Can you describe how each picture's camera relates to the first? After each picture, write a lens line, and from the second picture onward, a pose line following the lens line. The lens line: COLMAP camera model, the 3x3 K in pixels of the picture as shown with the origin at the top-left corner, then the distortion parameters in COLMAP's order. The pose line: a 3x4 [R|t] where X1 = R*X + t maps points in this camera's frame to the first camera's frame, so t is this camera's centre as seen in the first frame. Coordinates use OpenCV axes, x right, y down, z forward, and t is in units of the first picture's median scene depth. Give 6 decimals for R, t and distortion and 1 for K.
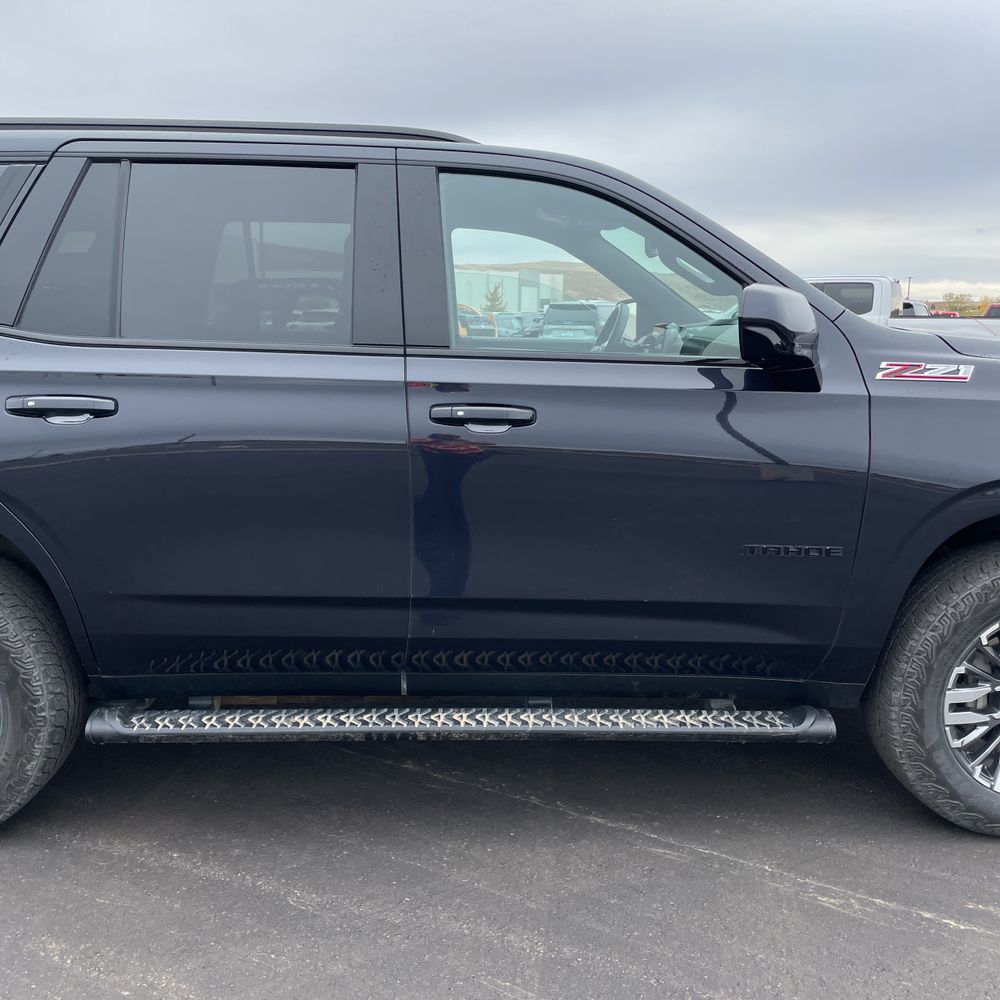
lens RADIAL K [[1033.1, 0, 467.2], [0, 1033.1, 524.0], [0, 0, 1]] dist [0.055542, 0.000000]
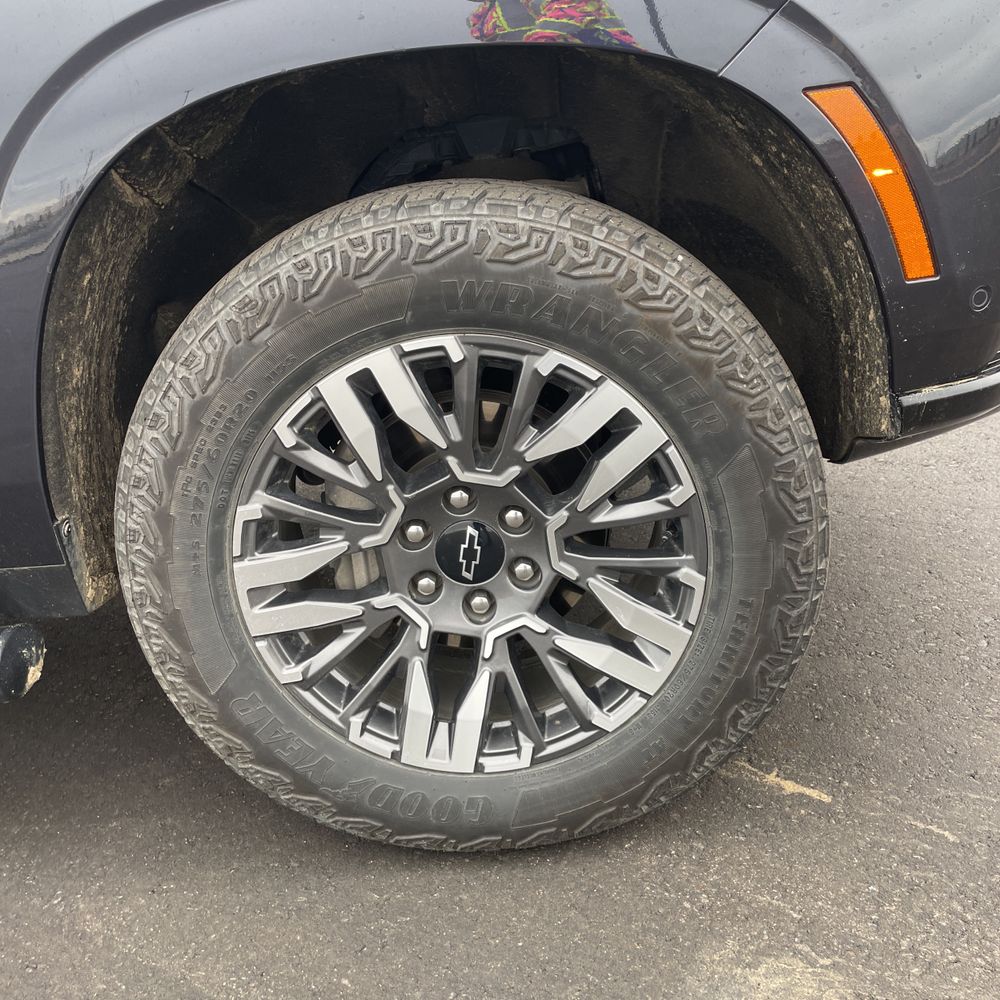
lens RADIAL K [[1033.1, 0, 479.8], [0, 1033.1, 481.7], [0, 0, 1]] dist [0.055542, 0.000000]
pose [[0.987297, -0.099869, -0.123572, 0.624989], [0.116818, 0.983445, 0.138525, 0.082258], [0.107692, -0.151200, 0.982619, 0.613756]]
